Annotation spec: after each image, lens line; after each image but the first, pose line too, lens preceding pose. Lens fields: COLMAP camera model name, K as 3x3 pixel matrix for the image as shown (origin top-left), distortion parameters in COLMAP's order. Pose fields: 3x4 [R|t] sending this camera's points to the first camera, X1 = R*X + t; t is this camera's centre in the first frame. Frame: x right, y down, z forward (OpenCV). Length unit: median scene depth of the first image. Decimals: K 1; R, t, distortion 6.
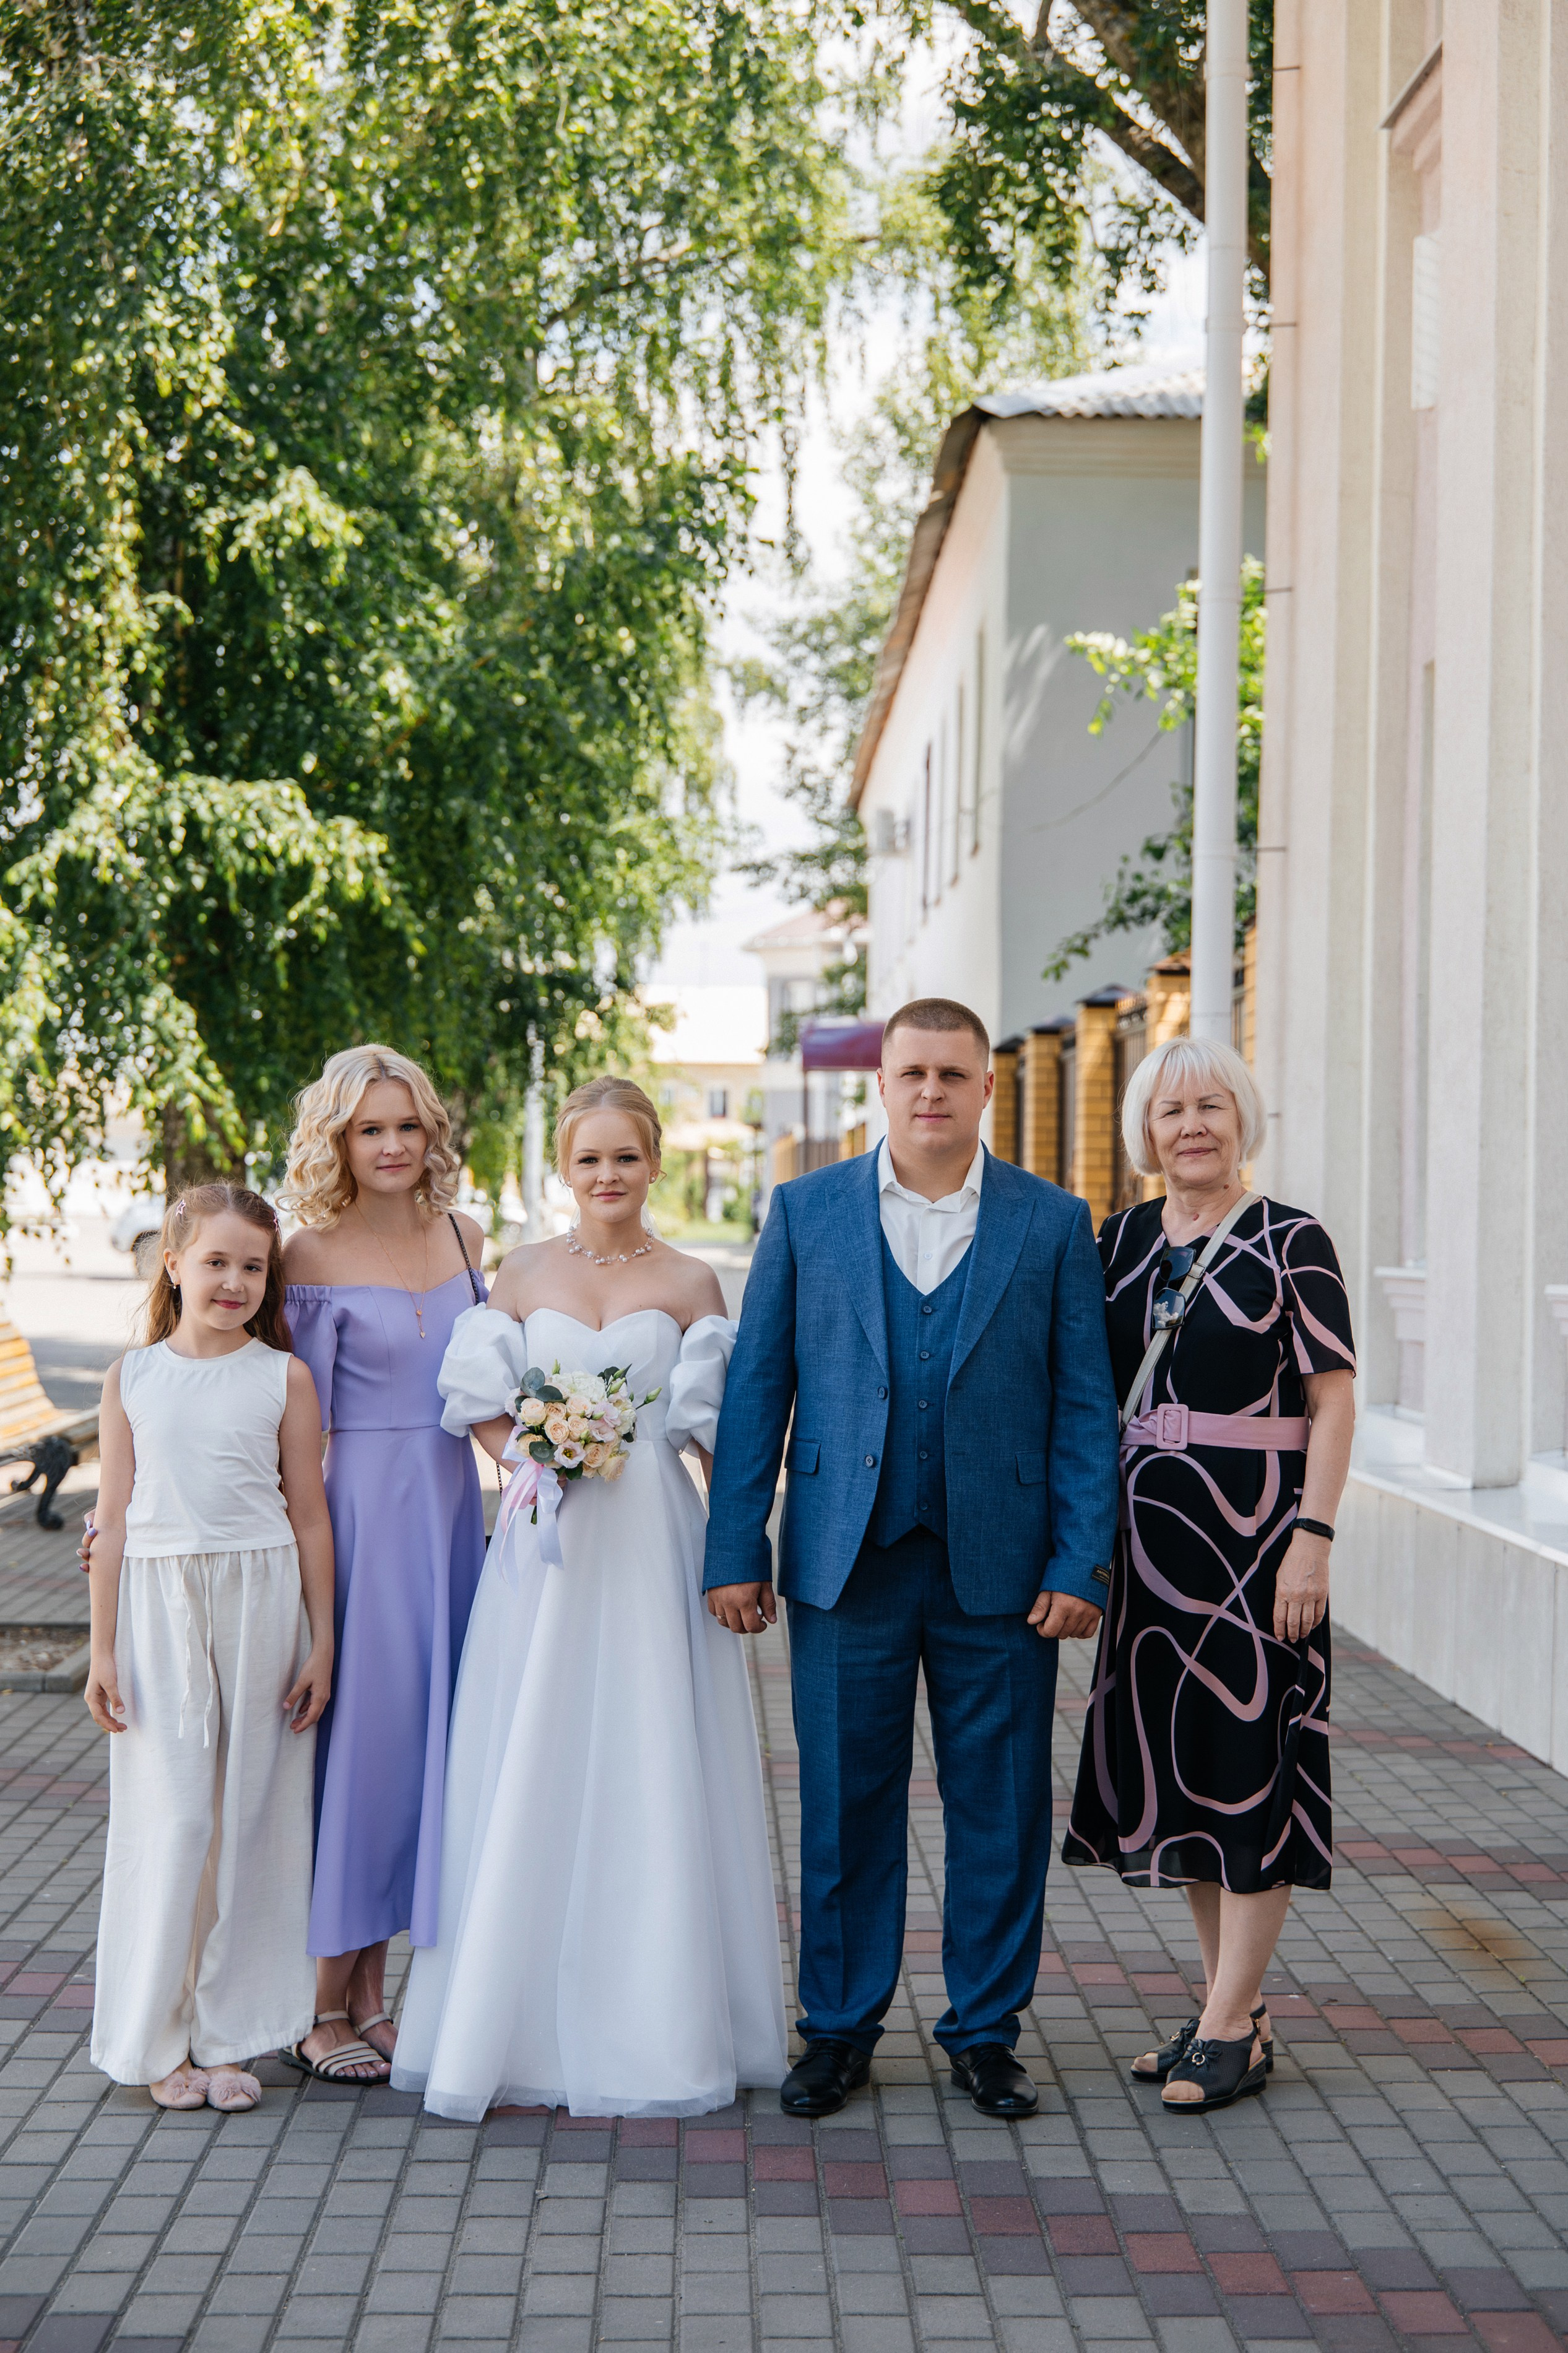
lens RADIAL K [[4034.2, 0, 856.3], [0, 4034.2, 1194.1], [0, 0, 1]] dist [0.020988, -0.208633]
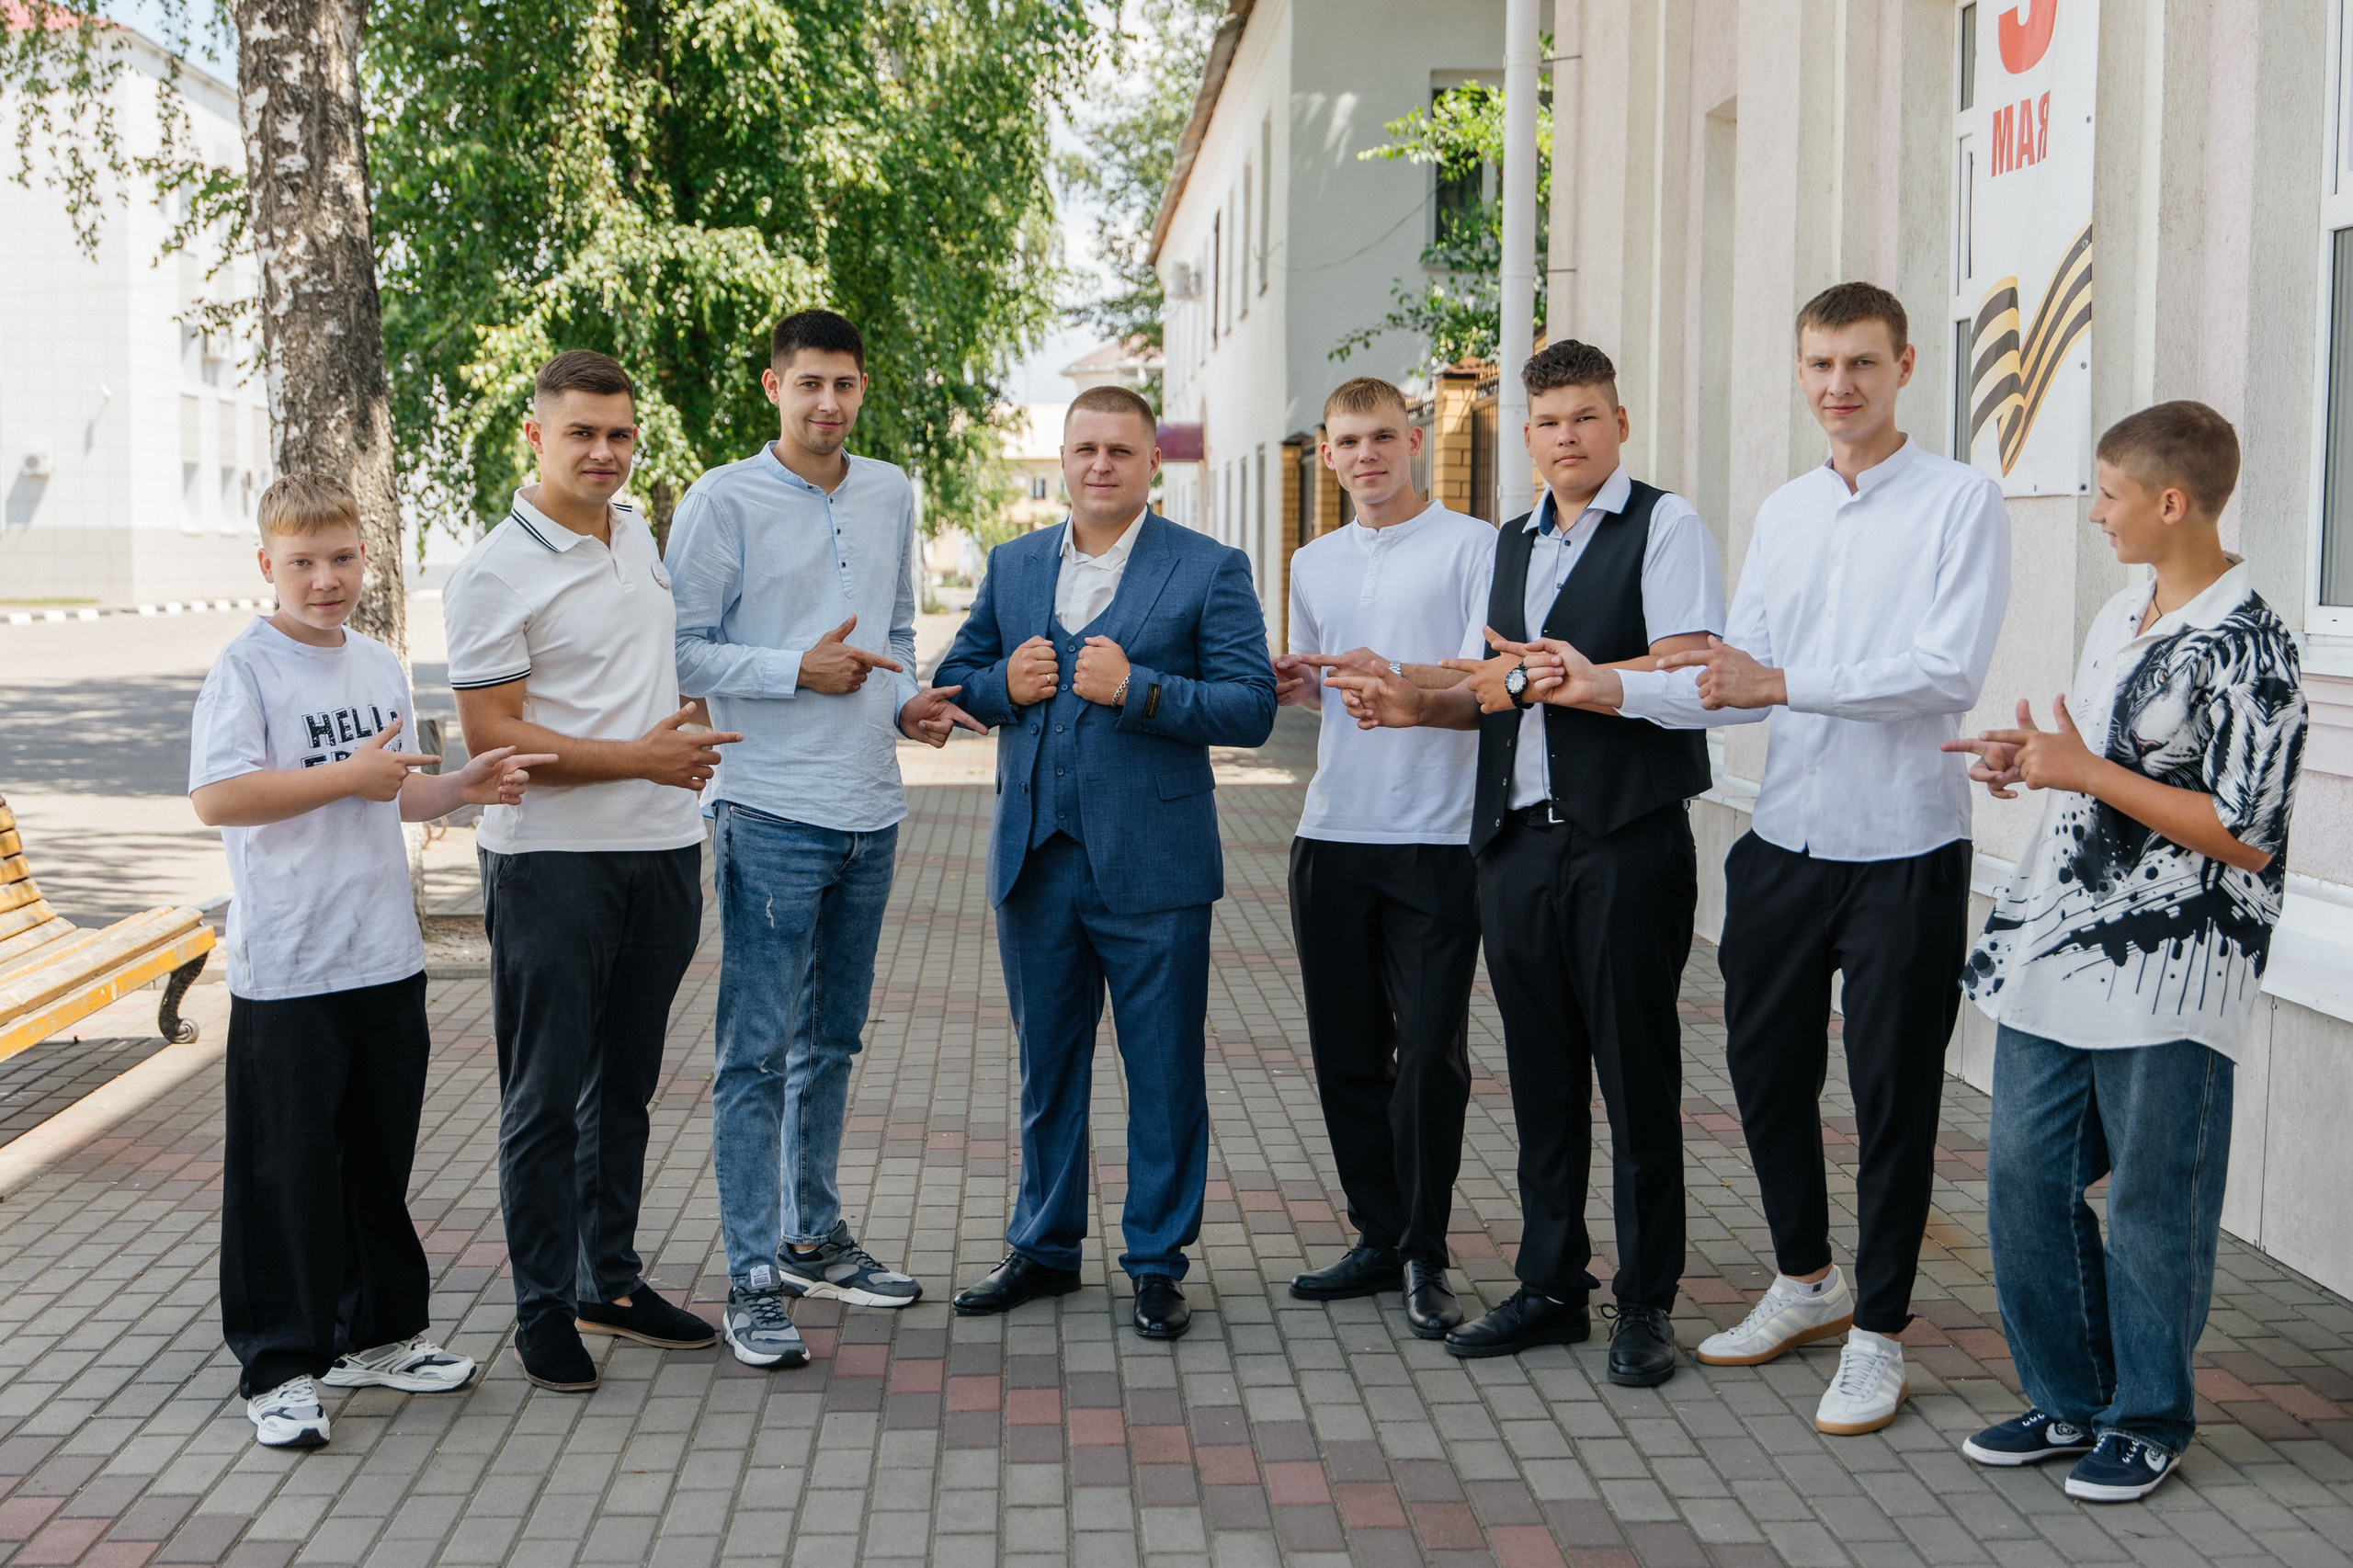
lens RADIAL K [[2751.1, 0, 1099.9], [0, 2751.1, 751.4], [0, 0, 1]] dist [-0.041819, 0.045930]
pose [[0.999964, -0.007649, 0.003605, -0.034993], [0.007374, 0.997452, 0.070958, 0.000157], [-0.004139, -0.070928, 0.997473, 0.129012]]
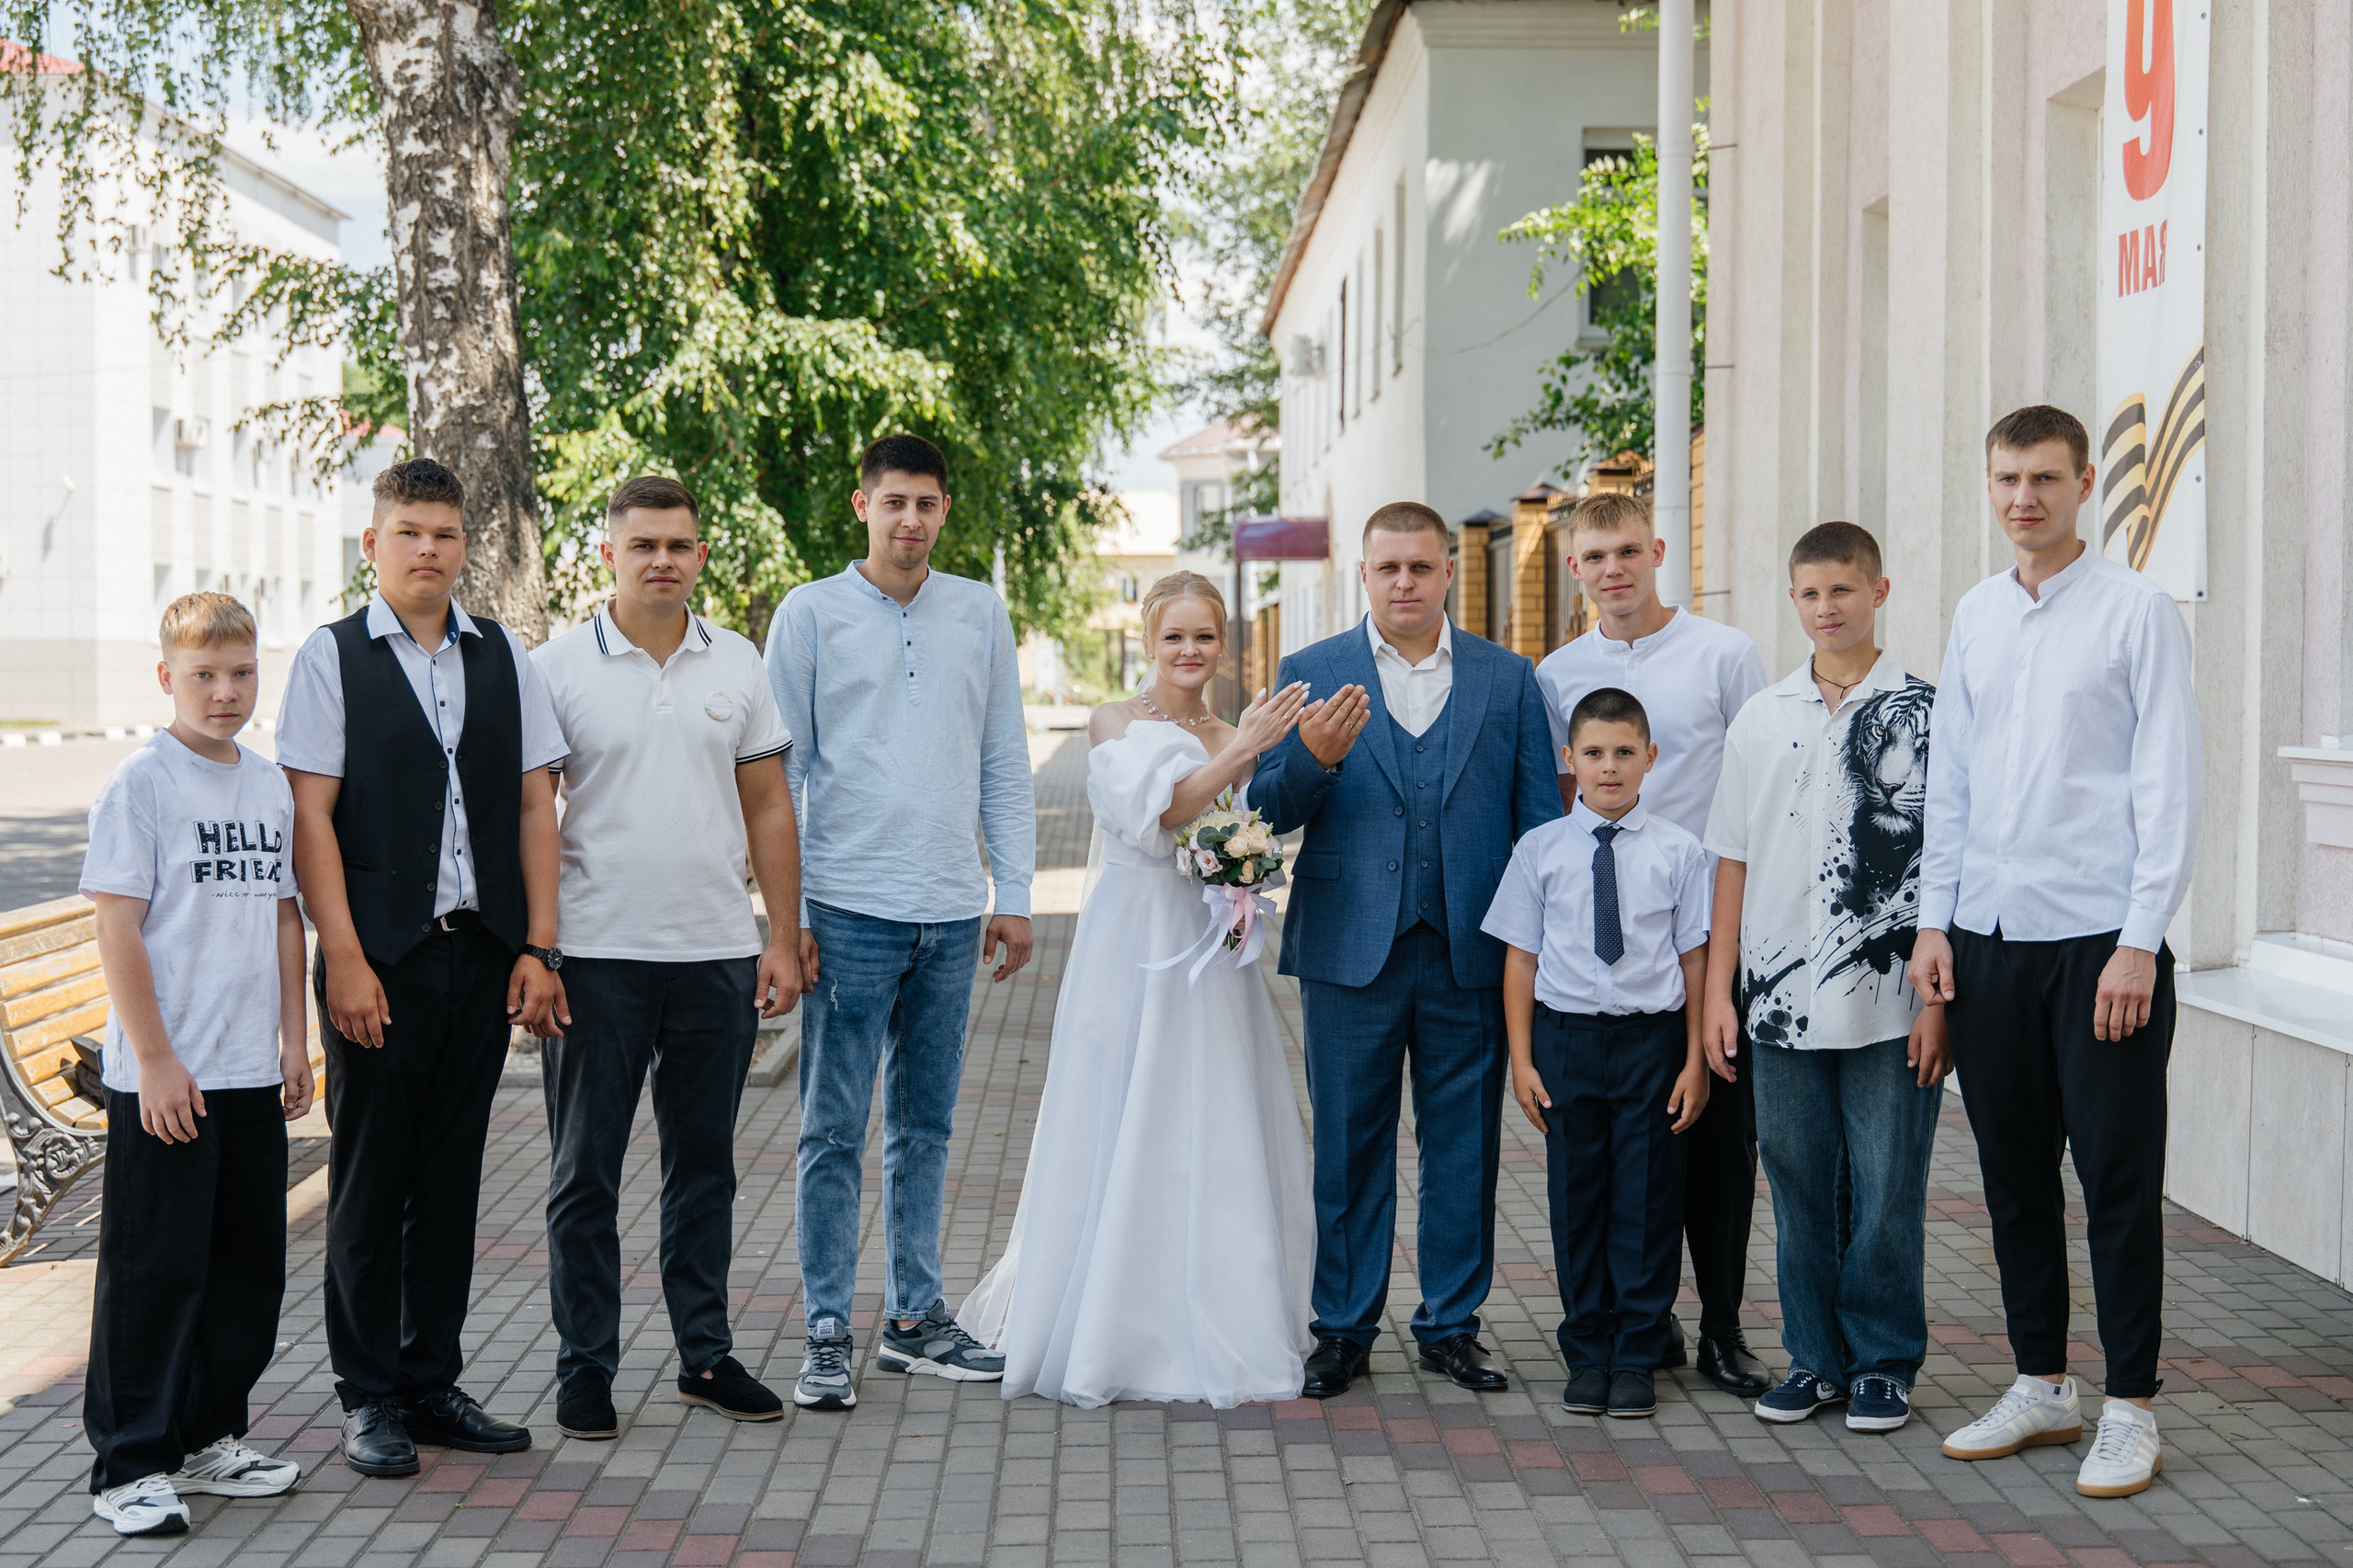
lens RADIAL K [[3469.9, 0, 1132.1], [0, 3469.9, 784.6], [0, 0, 1]] dist [-0.021531, -0.037824]
pose [[0.999894, -0.011817, -0.008499, -0.051173], [0.012094, 0.999371, 0.033322, 0.000776], [0.008099, -0.033421, 0.999409, -0.015436]]
